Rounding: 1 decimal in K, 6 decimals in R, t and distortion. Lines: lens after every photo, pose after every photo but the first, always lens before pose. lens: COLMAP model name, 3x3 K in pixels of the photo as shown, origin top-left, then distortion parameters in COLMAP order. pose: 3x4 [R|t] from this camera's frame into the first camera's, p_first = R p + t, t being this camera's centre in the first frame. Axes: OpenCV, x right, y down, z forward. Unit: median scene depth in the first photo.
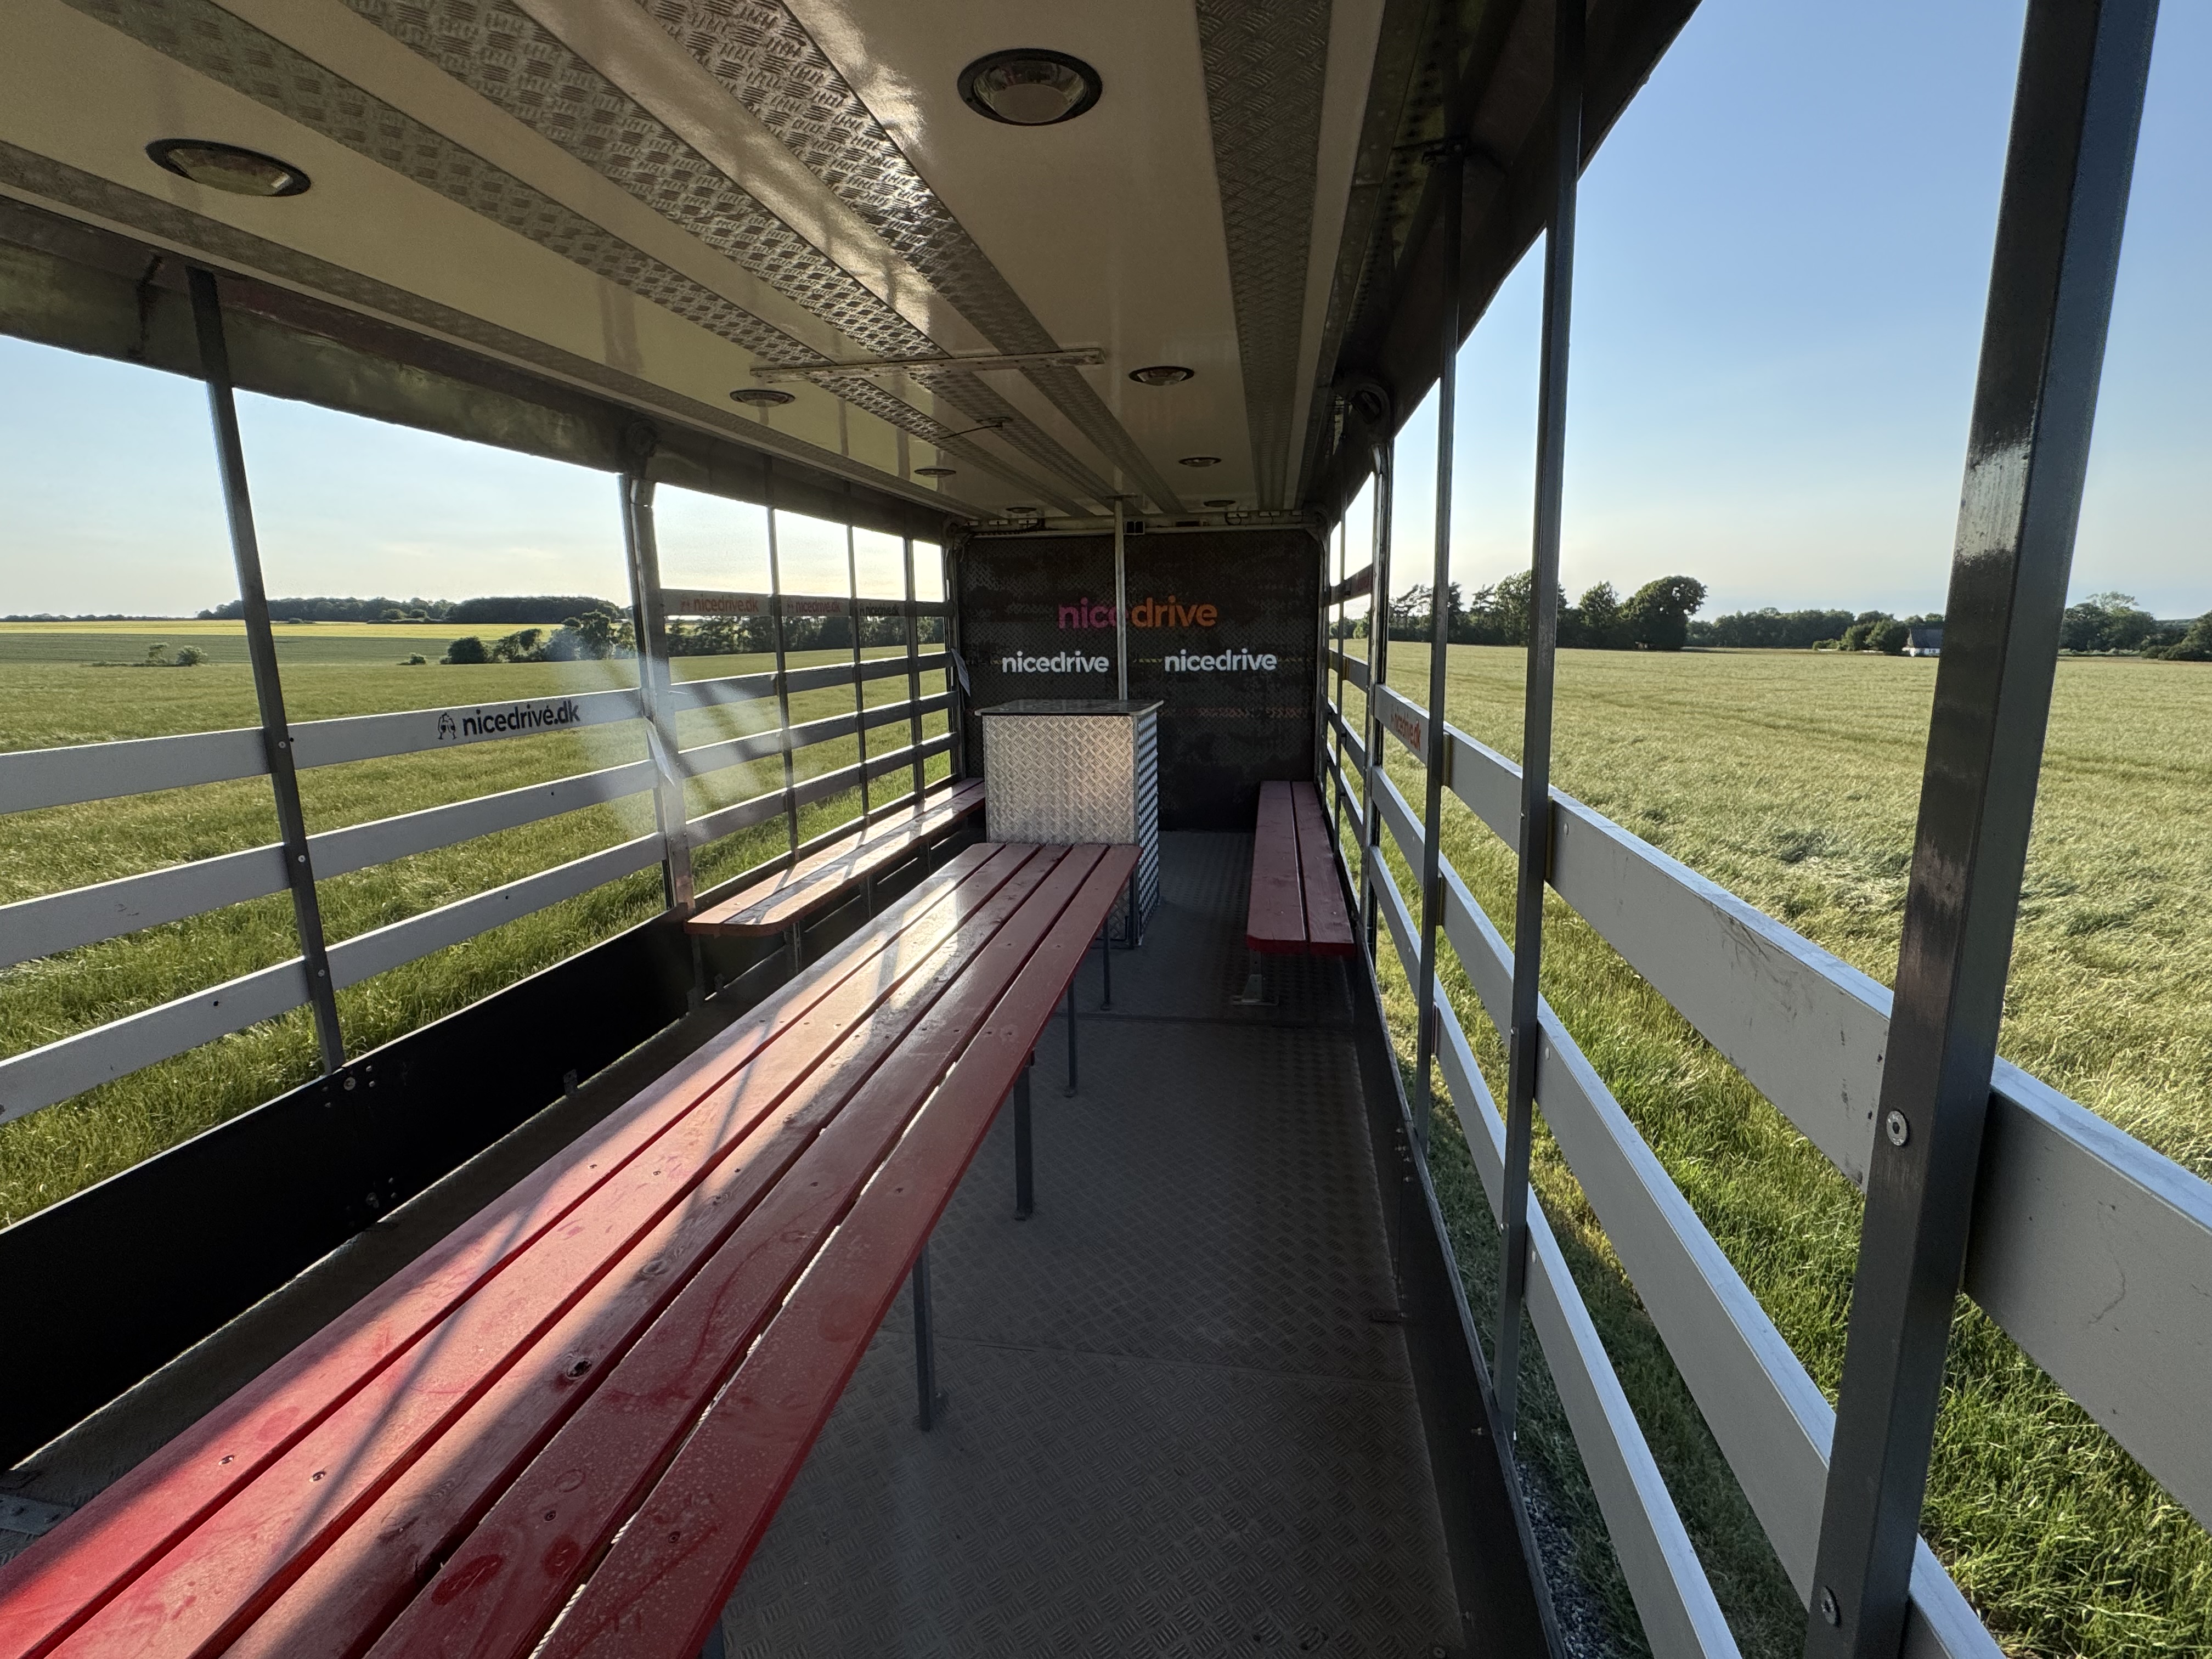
lens RADIAL K [[1012.0, 0, 1104.9], [0, 1012.0, 828.0], [0, 0, 1]] dist [-0.002071, 0.001104]
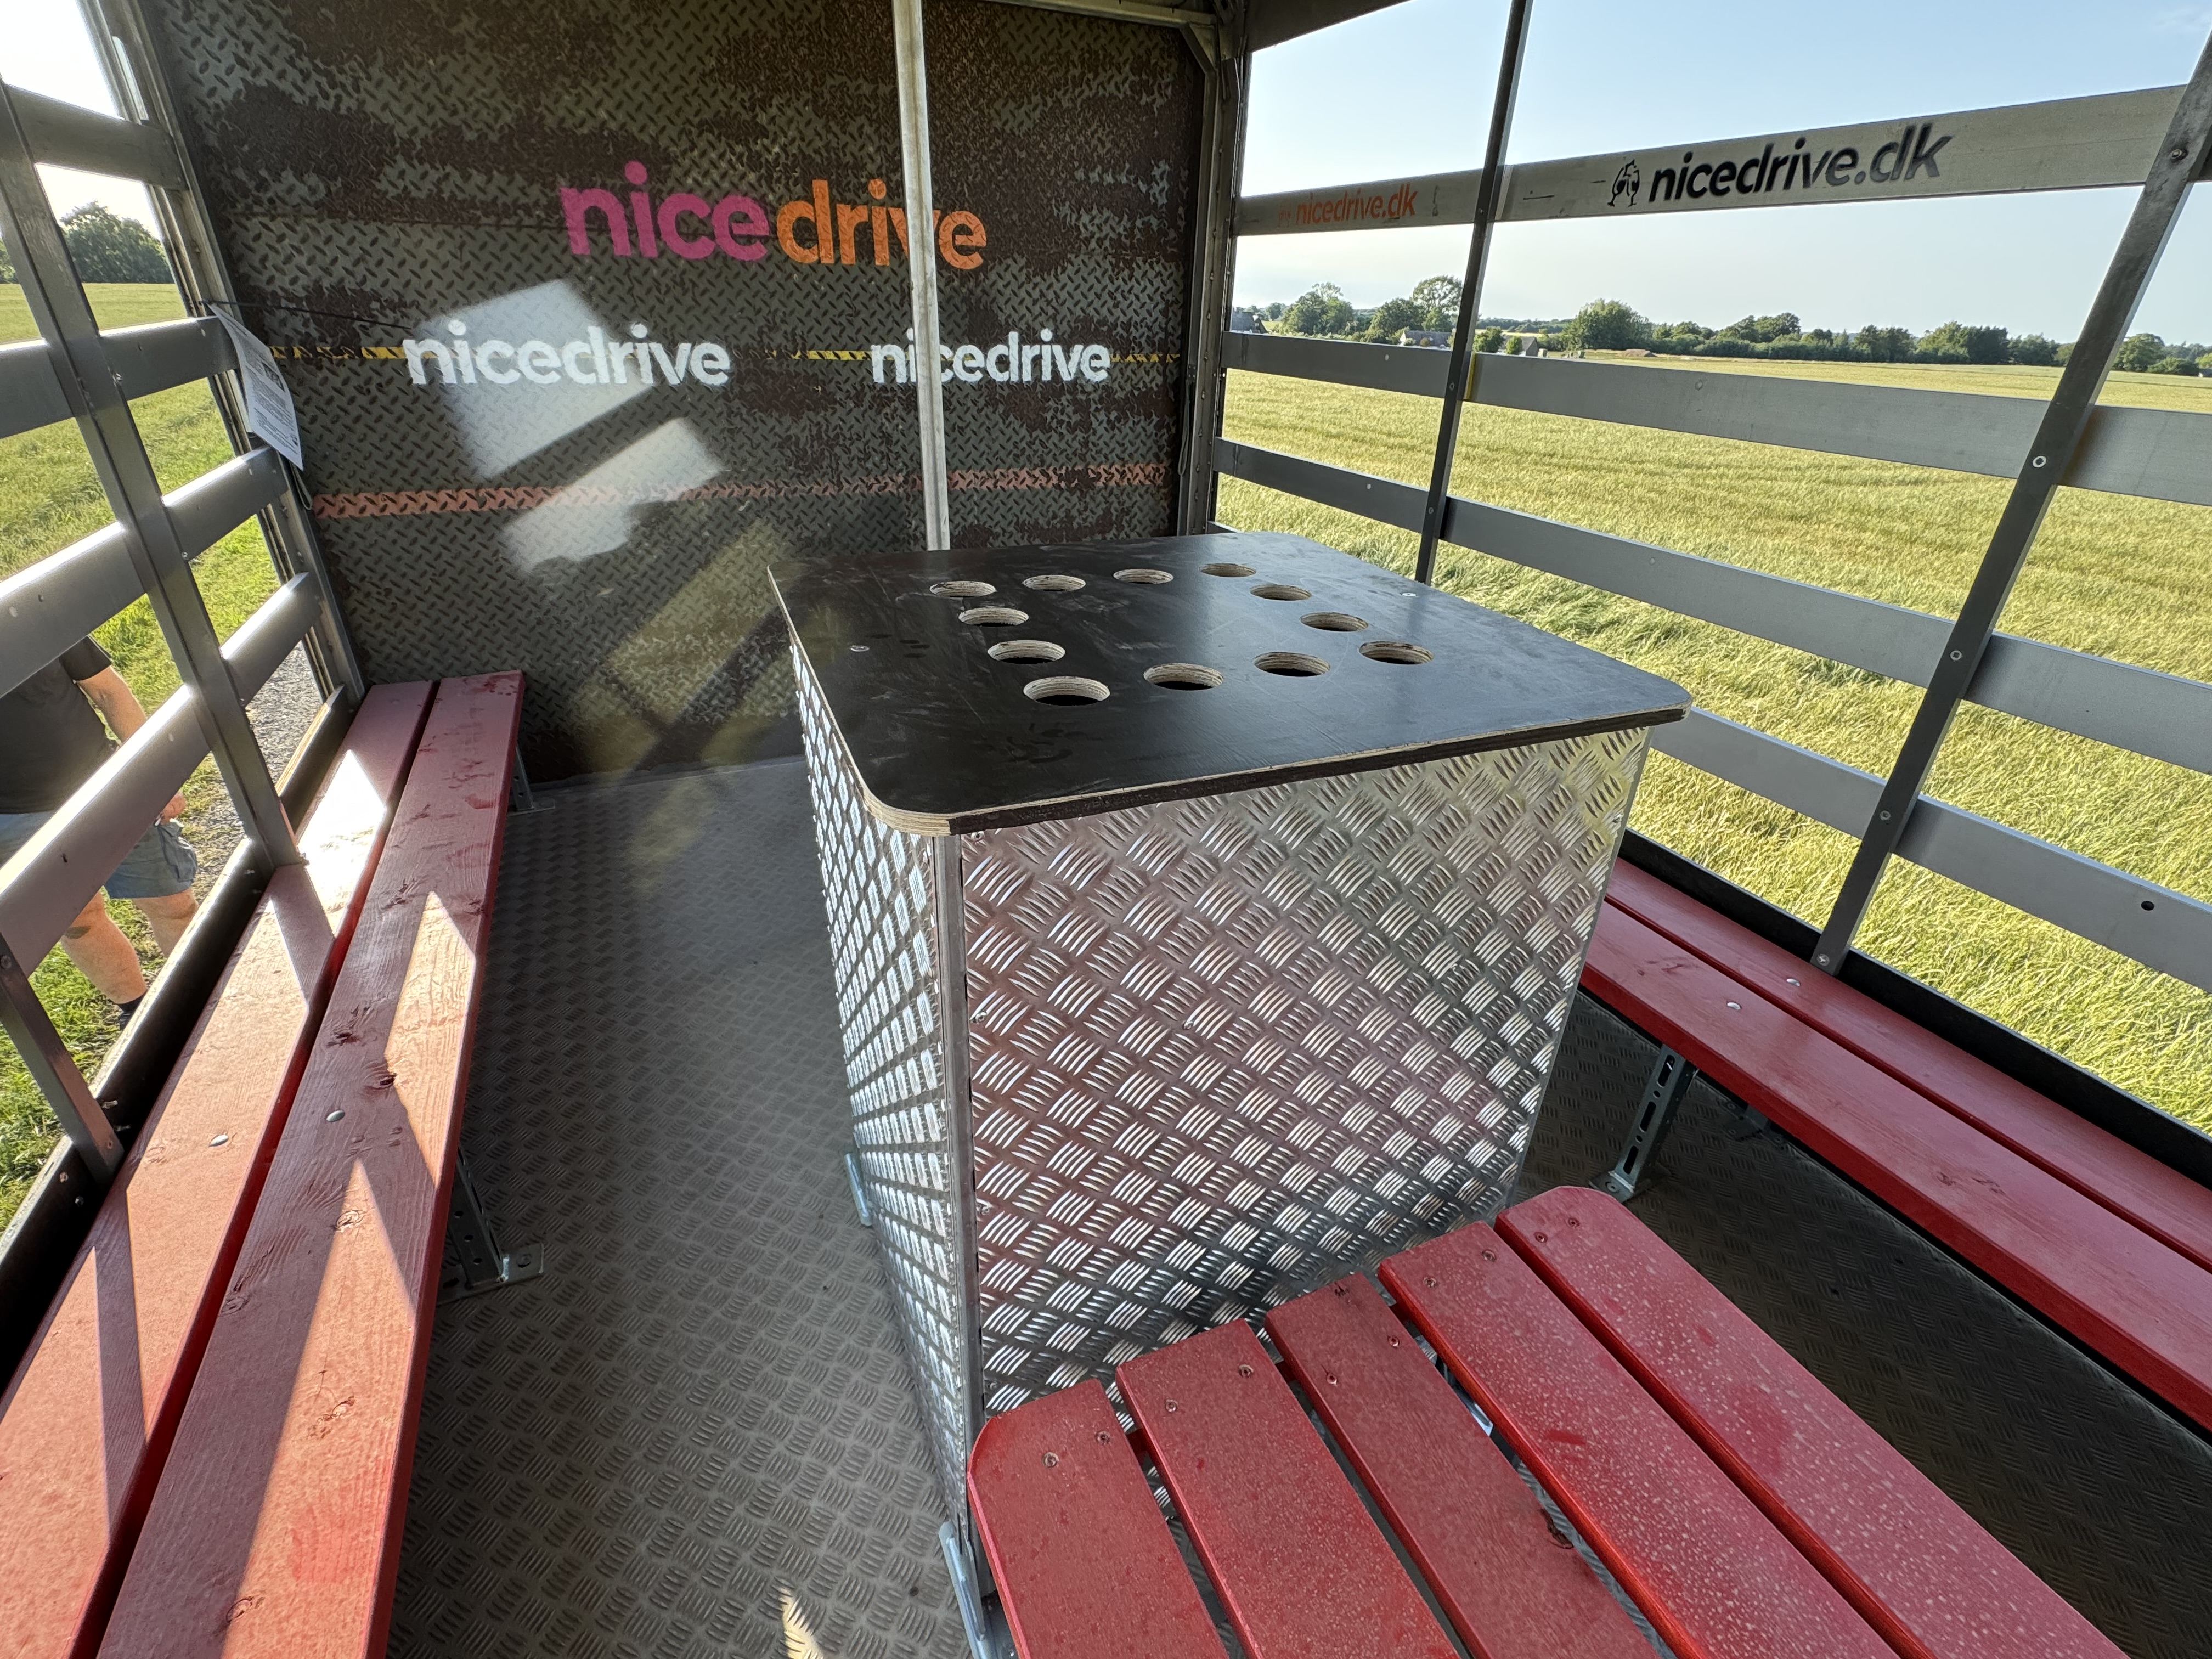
lens RADIAL K [[1012.6, 0, 1103.6], [0, 1012.6, 822.8], [0, 0, 1]] dist [-0.000787, 0.000188]
pose [[0.832191, -0.222201, 0.508021, -0.333610], [0.067952, 0.950158, 0.304273, -0.293213], [-0.550310, -0.218692, 0.805812, 1.619154]]
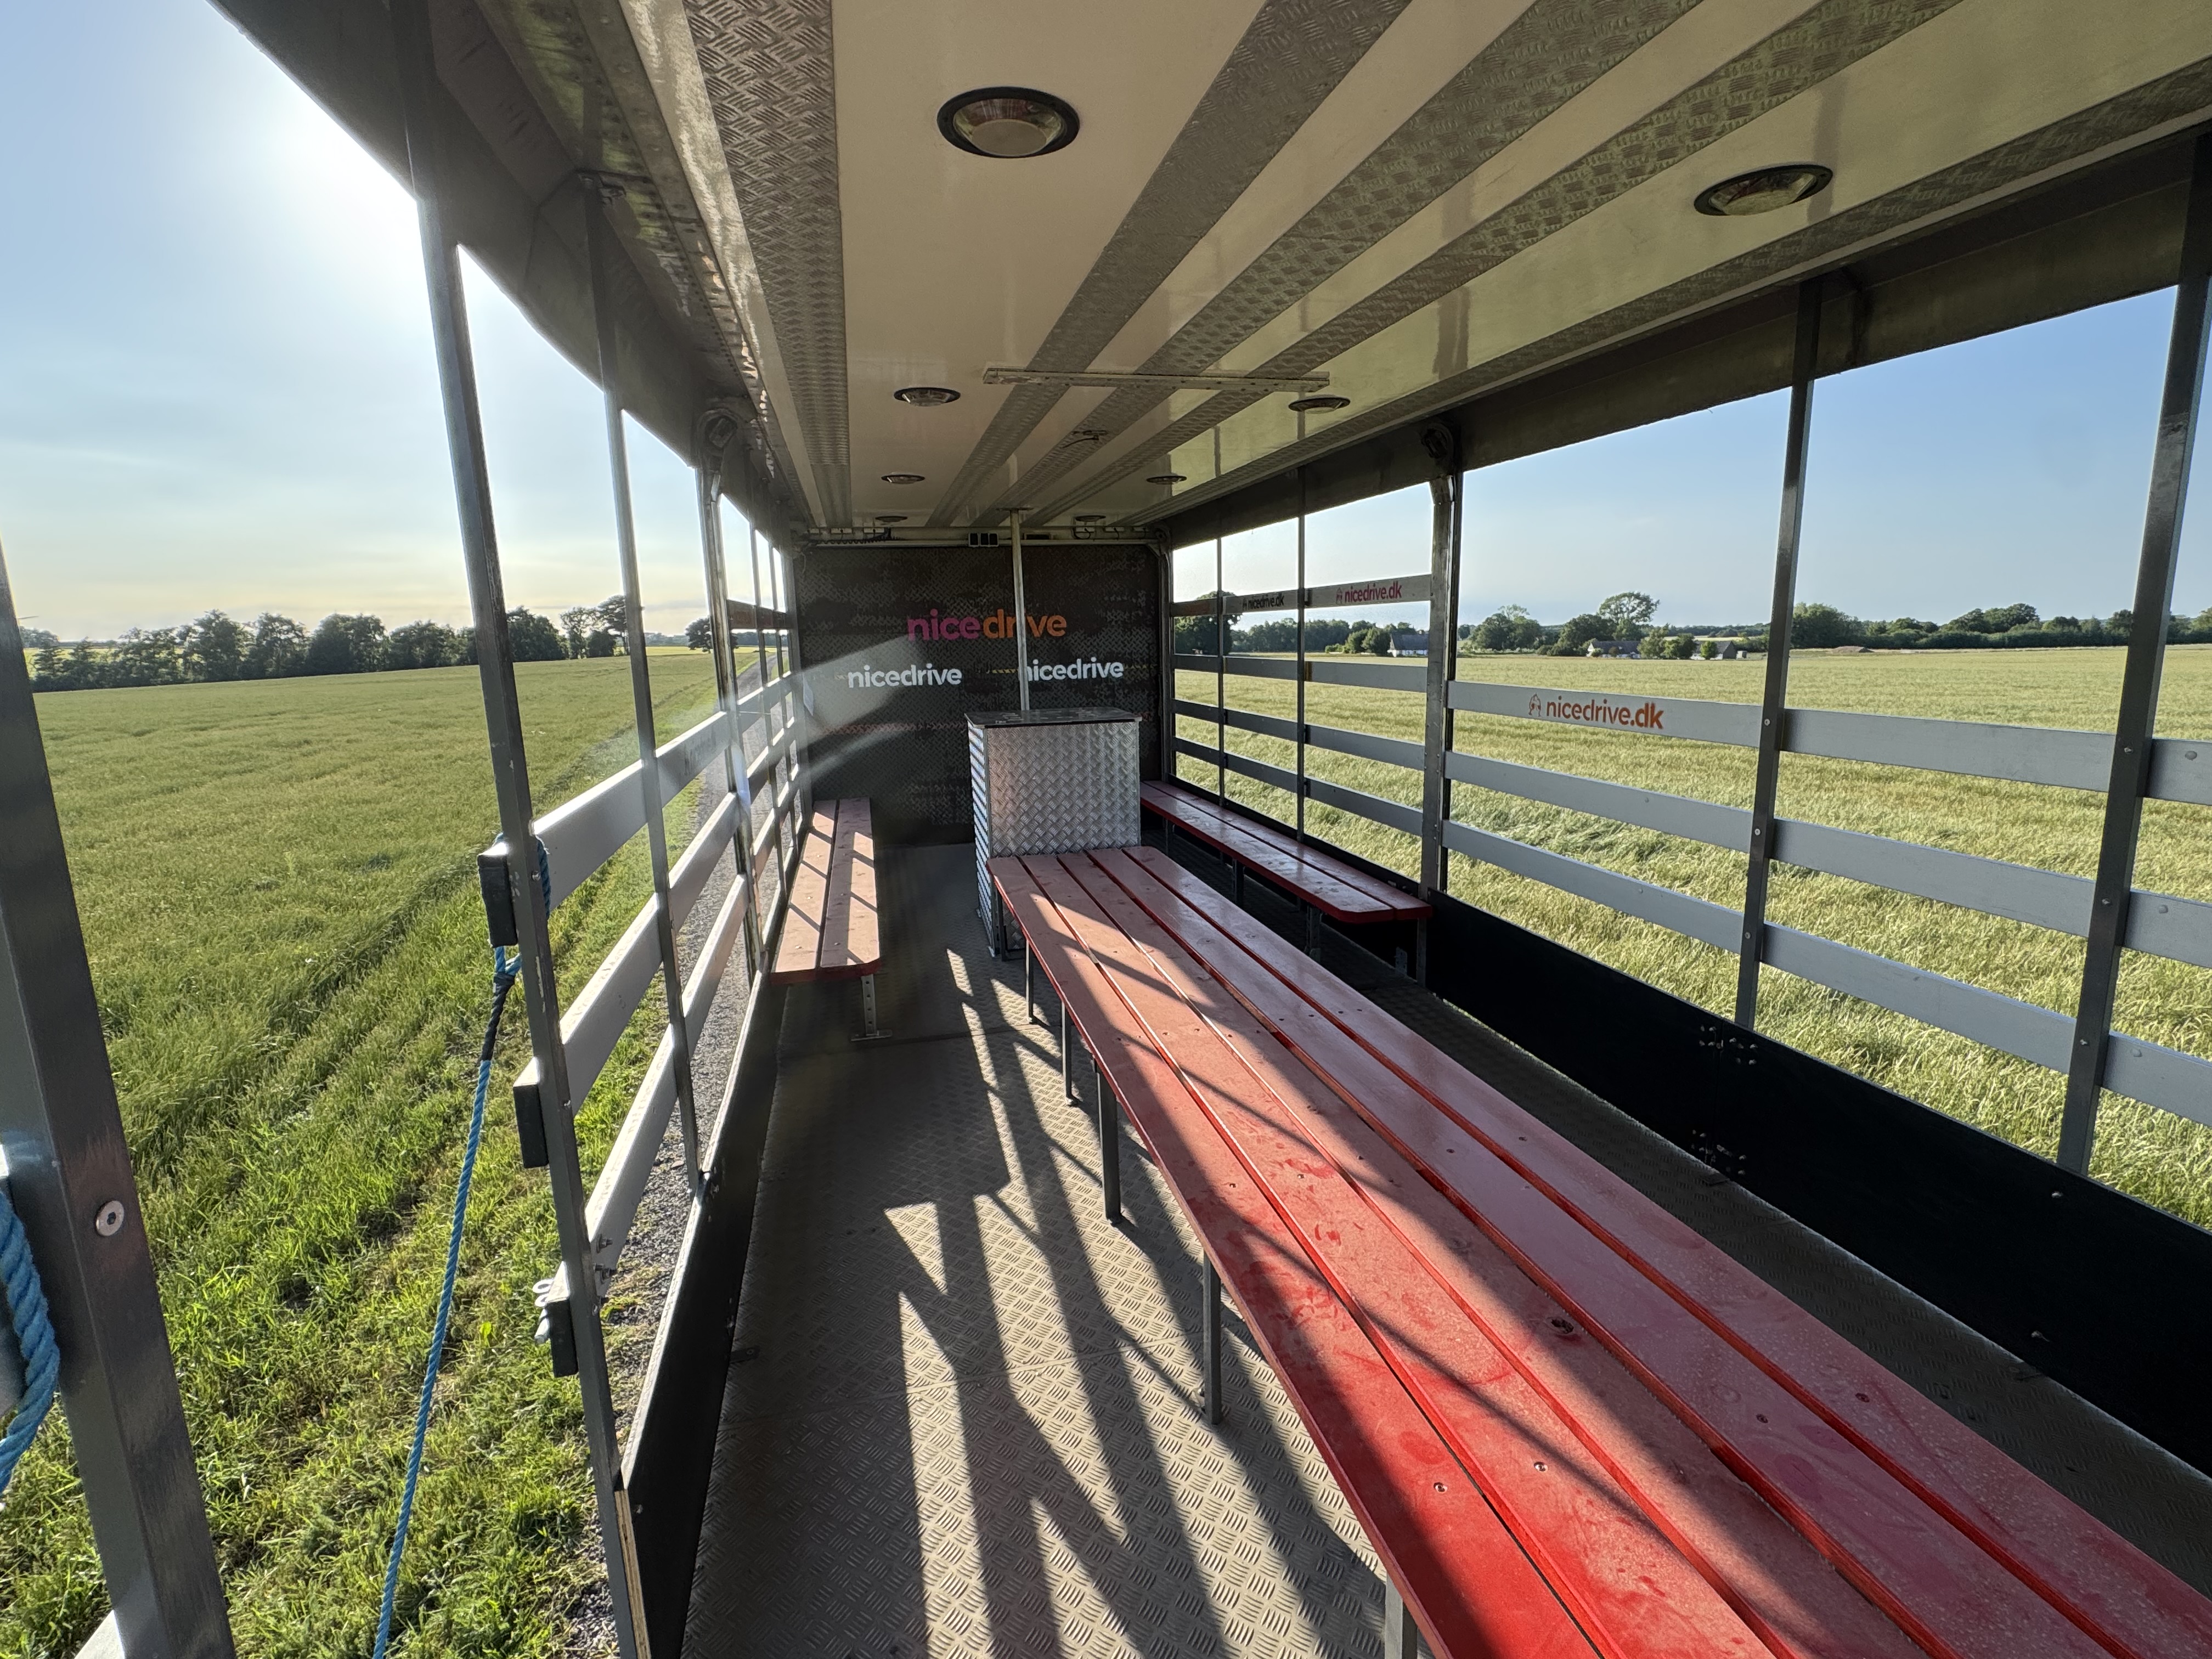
lens RADIAL K [[1012.6, 0, 1103.6], [0, 1012.6, 822.8], [0, 0, 1]] dist [-0.000787, 0.000188]
pose [[0.922156, -0.082007, 0.378026, -0.735251], [0.088606, 0.996067, -0.000064, -0.018220], [-0.376534, 0.033554, 0.925795, 0.099580]]
